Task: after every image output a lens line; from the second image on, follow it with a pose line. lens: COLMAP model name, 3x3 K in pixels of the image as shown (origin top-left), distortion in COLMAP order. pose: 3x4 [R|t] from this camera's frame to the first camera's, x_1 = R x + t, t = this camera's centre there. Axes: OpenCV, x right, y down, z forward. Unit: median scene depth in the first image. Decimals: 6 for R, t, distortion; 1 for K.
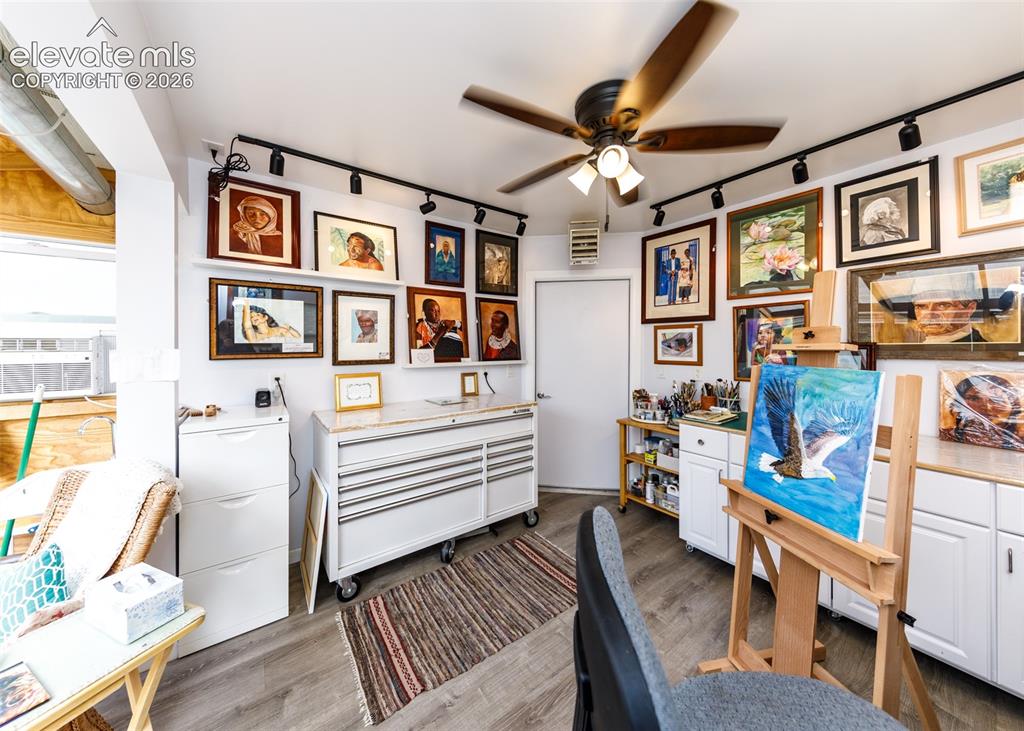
lens RADIAL K [[345.5, 0, 512.0], [0, 345.5, 344.7], [0, 0, 1]] dist [-0.000540, -0.000029]
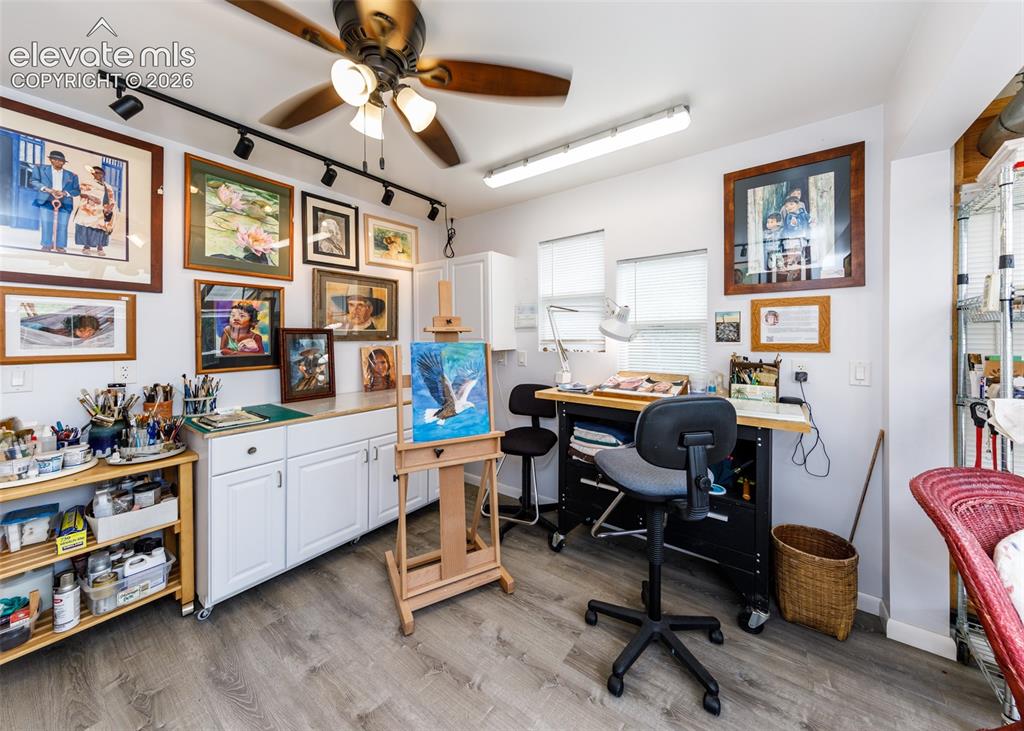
lens RADIAL K [[365.1, 0, 523.9], [0, 365.1, 339.4], [0, 0, 1]] dist [0.000282, -0.000008]
pose [[-0.315036, -0.002128, 0.949077, -0.452091], [-0.000540, 0.999998, 0.002063, 0.027749], [-0.949080, 0.000138, -0.315036, 0.694242]]
